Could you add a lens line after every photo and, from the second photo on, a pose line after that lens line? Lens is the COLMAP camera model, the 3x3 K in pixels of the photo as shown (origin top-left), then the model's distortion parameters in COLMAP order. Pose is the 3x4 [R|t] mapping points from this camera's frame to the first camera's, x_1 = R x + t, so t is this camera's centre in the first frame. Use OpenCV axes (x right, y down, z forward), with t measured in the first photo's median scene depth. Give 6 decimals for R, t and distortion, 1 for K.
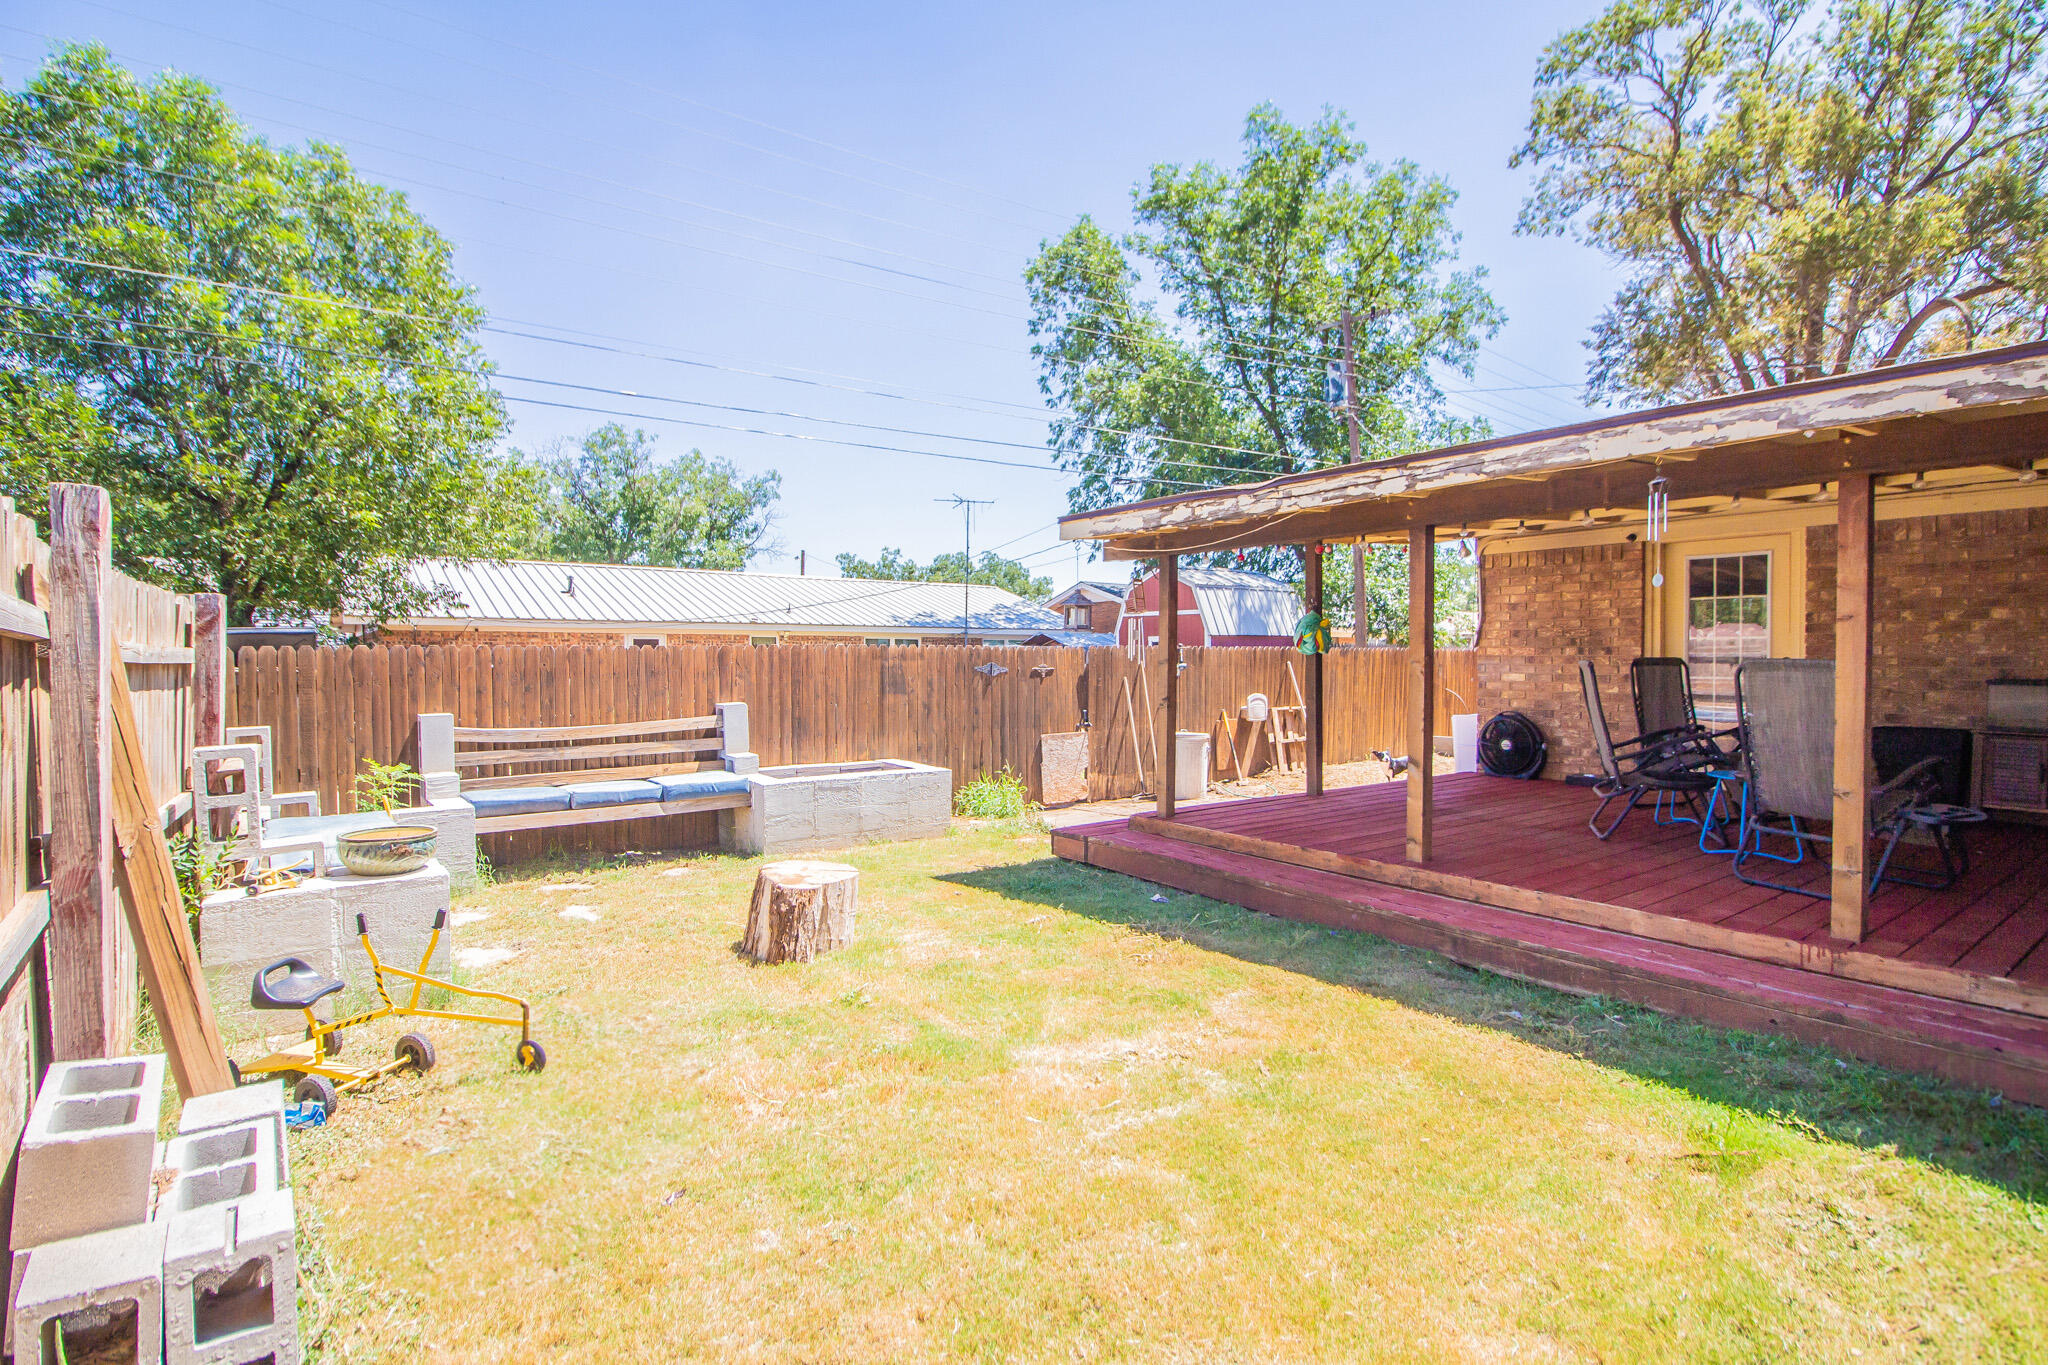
lens RADIAL K [[981.1, 0, 1018.1], [0, 981.1, 659.6], [0, 0, 1]] dist [-0.000316, -0.000221]
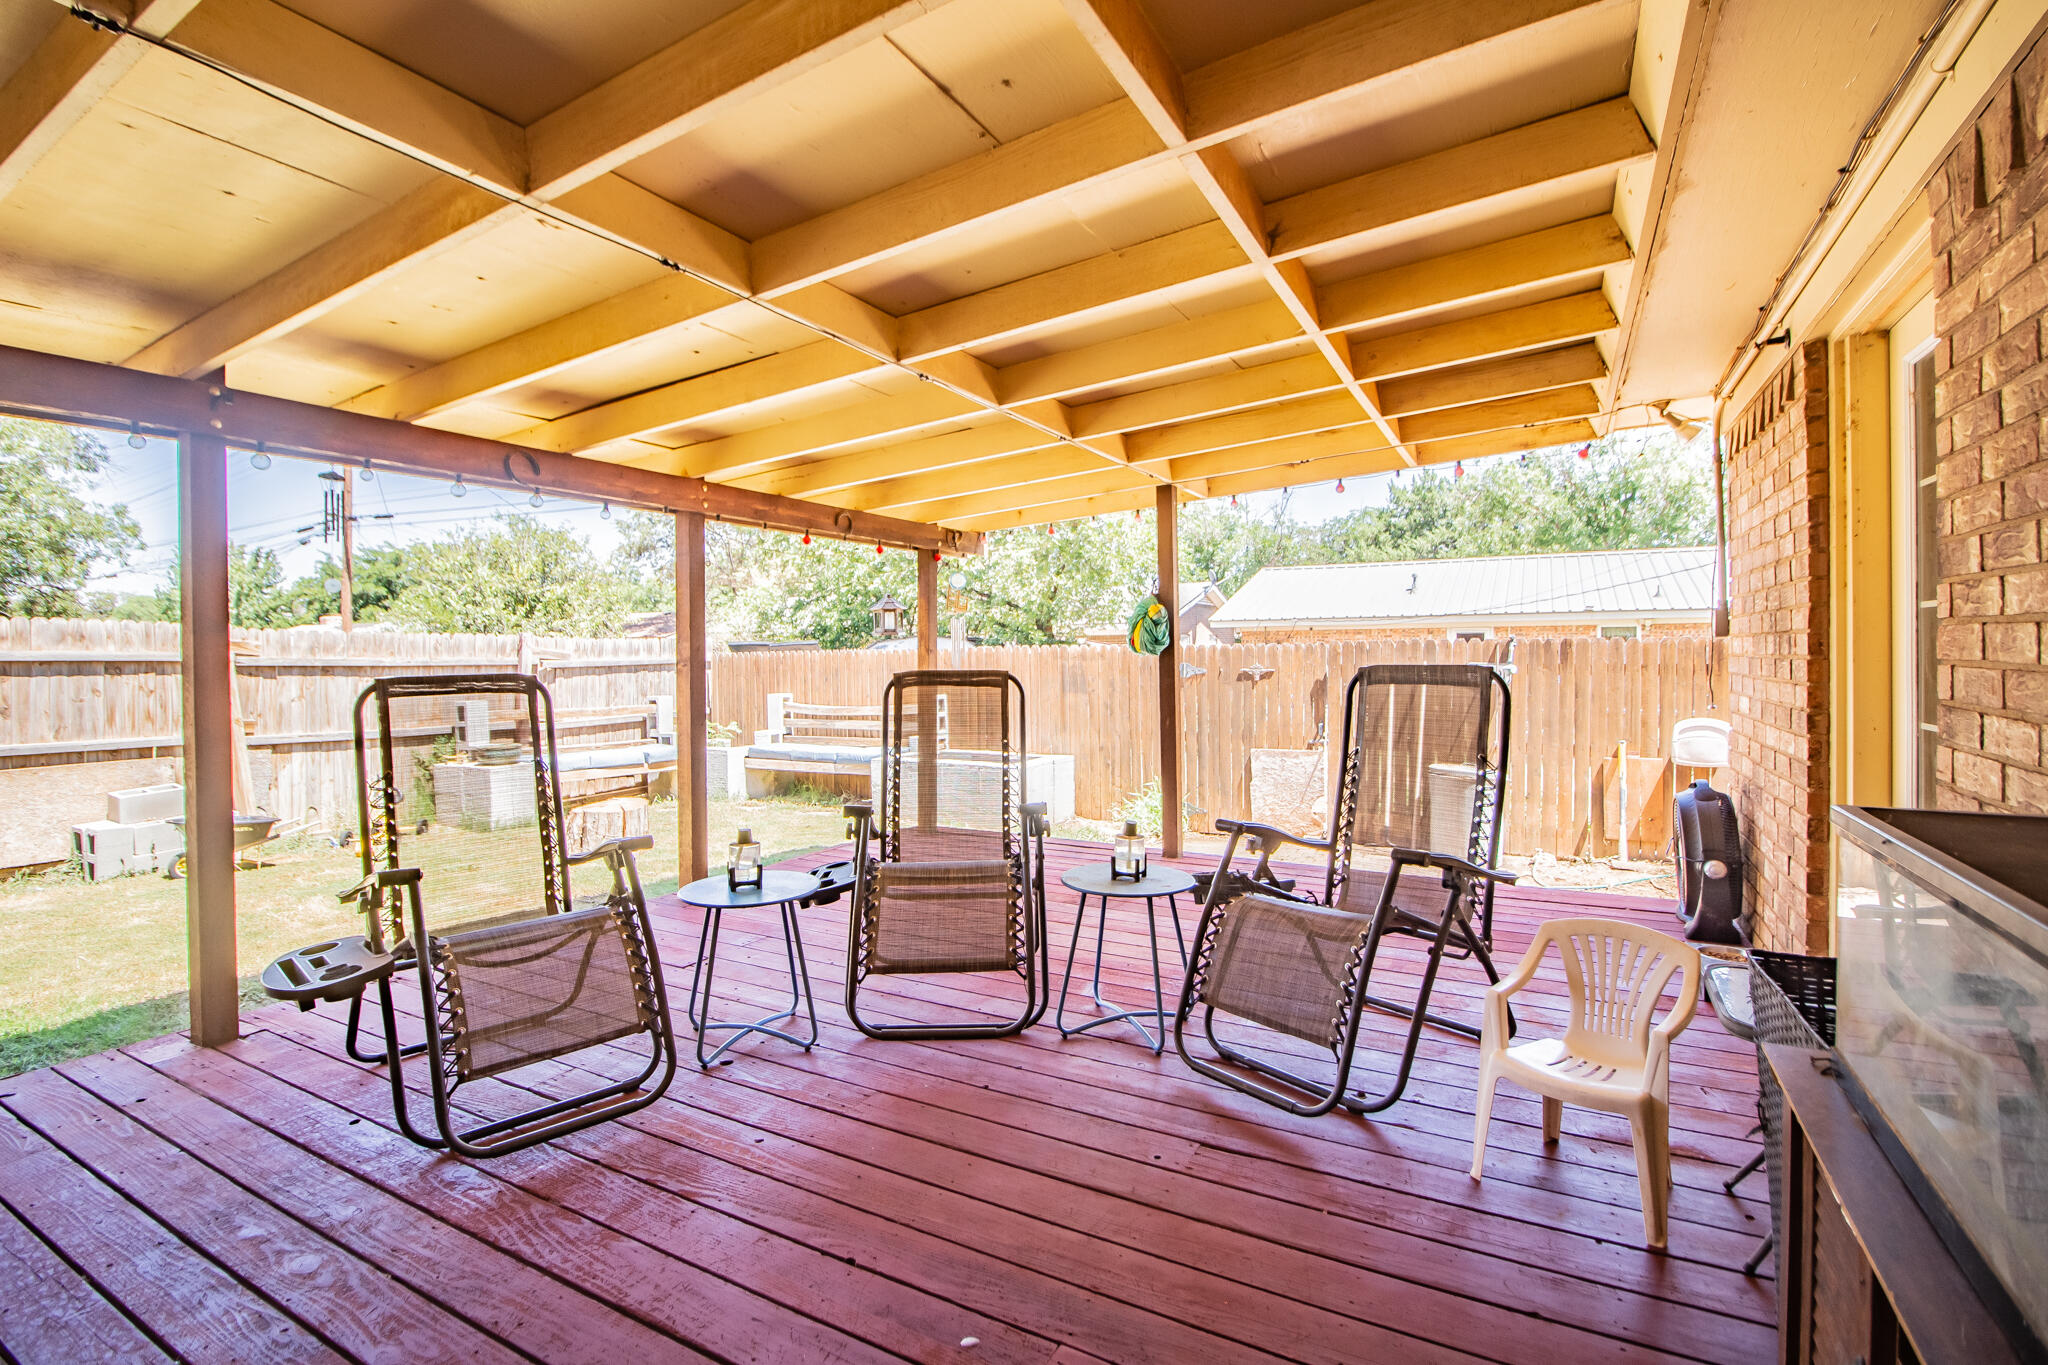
lens RADIAL K [[981.1, 0, 1018.1], [0, 981.1, 659.6], [0, 0, 1]] dist [-0.000316, -0.000221]
pose [[0.402200, 0.003231, -0.915546, 0.706204], [0.005465, 0.999967, 0.005930, -0.005636], [0.915535, -0.007389, 0.402169, 0.480681]]
